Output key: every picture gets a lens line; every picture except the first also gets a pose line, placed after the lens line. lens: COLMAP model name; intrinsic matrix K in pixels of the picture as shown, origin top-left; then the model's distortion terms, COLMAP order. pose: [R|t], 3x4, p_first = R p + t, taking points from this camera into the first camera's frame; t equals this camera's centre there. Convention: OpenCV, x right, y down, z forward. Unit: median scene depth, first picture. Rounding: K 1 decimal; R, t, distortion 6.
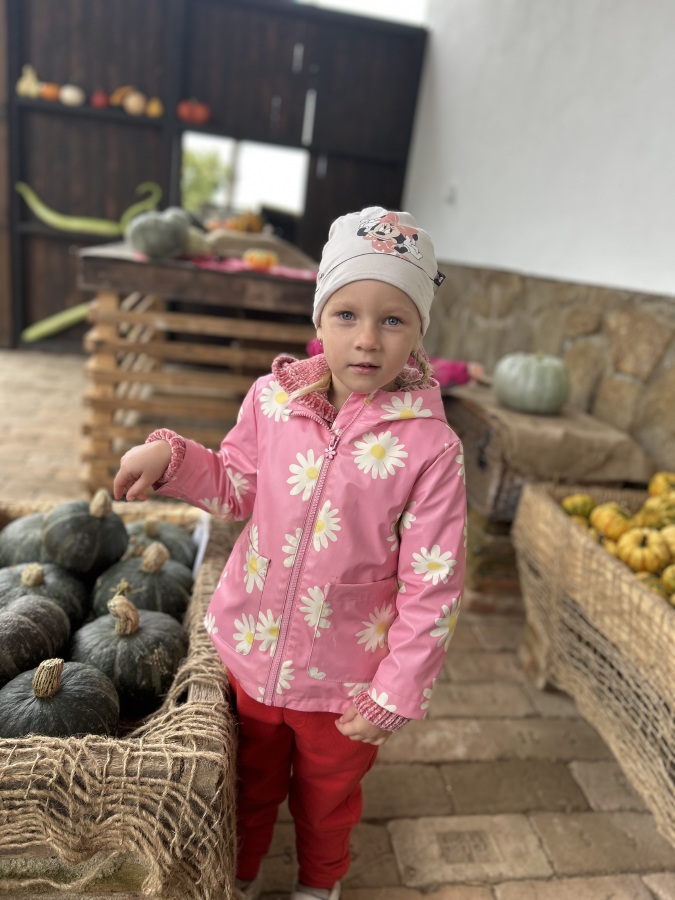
lens RADIAL K [[668.8, 0, 337.5], [0, 668.8, 450.0], [0, 0, 1]] dist [0.013725, -0.002727]
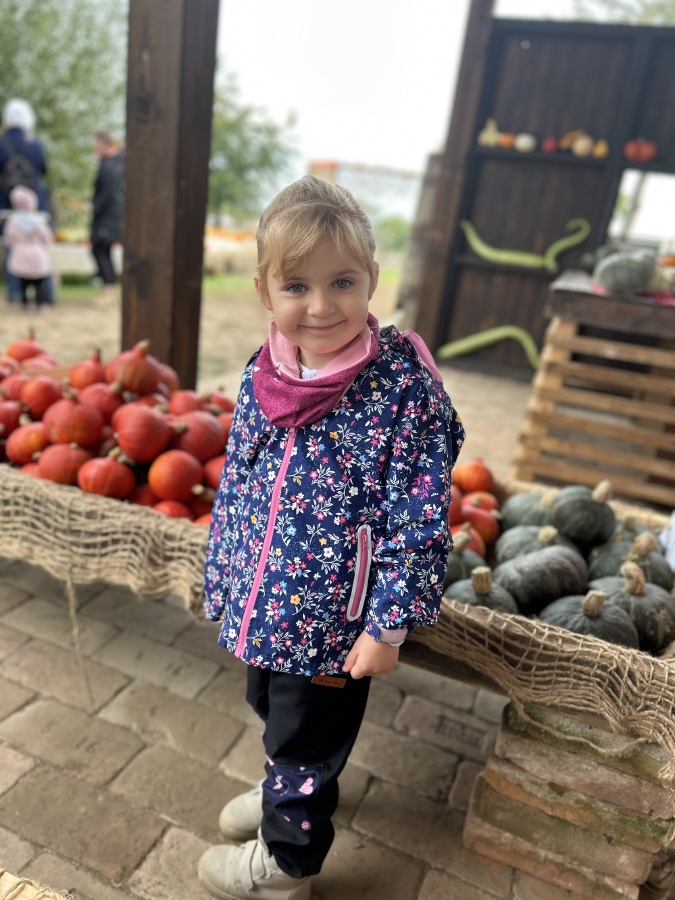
lens RADIAL K [[684.0, 0, 337.5], [0, 684.0, 450.0], [0, 0, 1]] dist [0.032035, -0.010463]
pose [[0.874009, 0.151881, -0.461564, -0.197302], [-0.171616, 0.985164, -0.000794, 0.084309], [0.454595, 0.079905, 0.887107, -0.343848]]
